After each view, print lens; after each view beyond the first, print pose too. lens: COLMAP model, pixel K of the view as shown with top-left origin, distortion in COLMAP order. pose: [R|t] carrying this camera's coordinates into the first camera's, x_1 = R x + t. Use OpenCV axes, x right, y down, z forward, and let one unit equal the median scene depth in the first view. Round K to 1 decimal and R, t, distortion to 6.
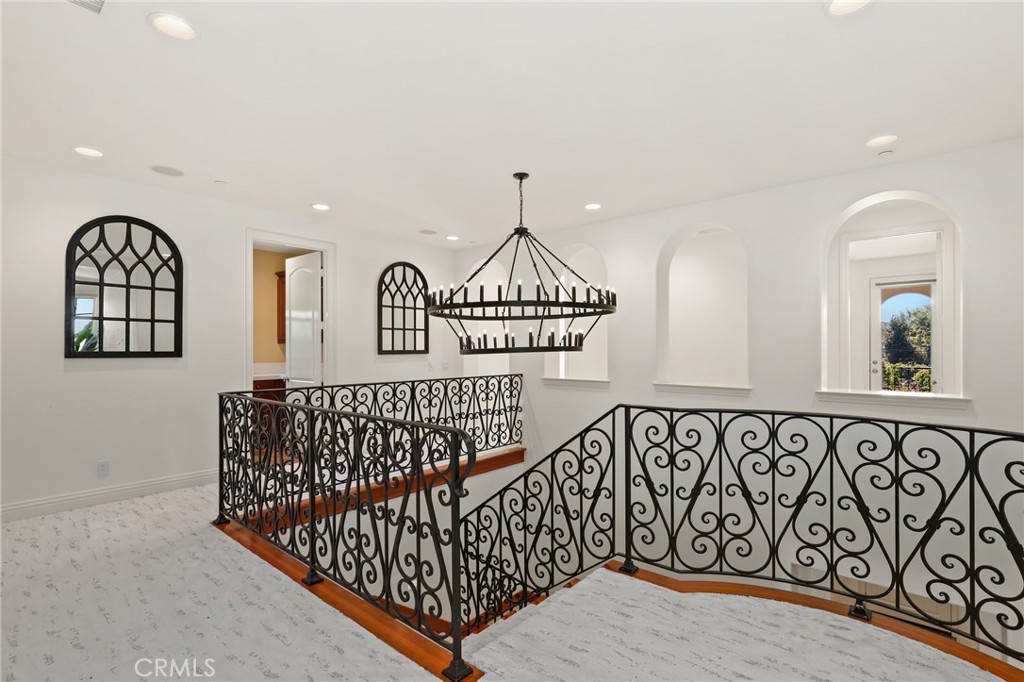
lens RADIAL K [[484.3, 0, 519.2], [0, 484.3, 344.7], [0, 0, 1]] dist [0.001158, 0.000373]
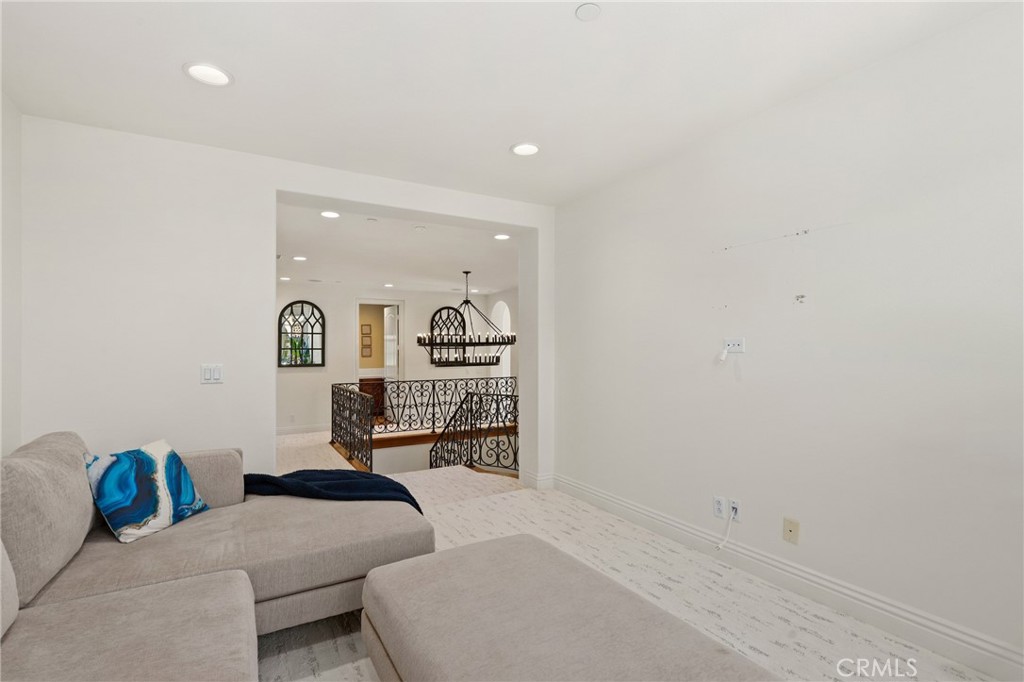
lens RADIAL K [[495.5, 0, 512.0], [0, 495.5, 341.0], [0, 0, 1]] dist [0.003609, 0.000212]
pose [[0.939702, -0.010346, -0.341838, 0.752506], [0.007699, 0.999929, -0.009100, -0.056329], [0.341908, 0.005920, 0.939715, -0.683764]]
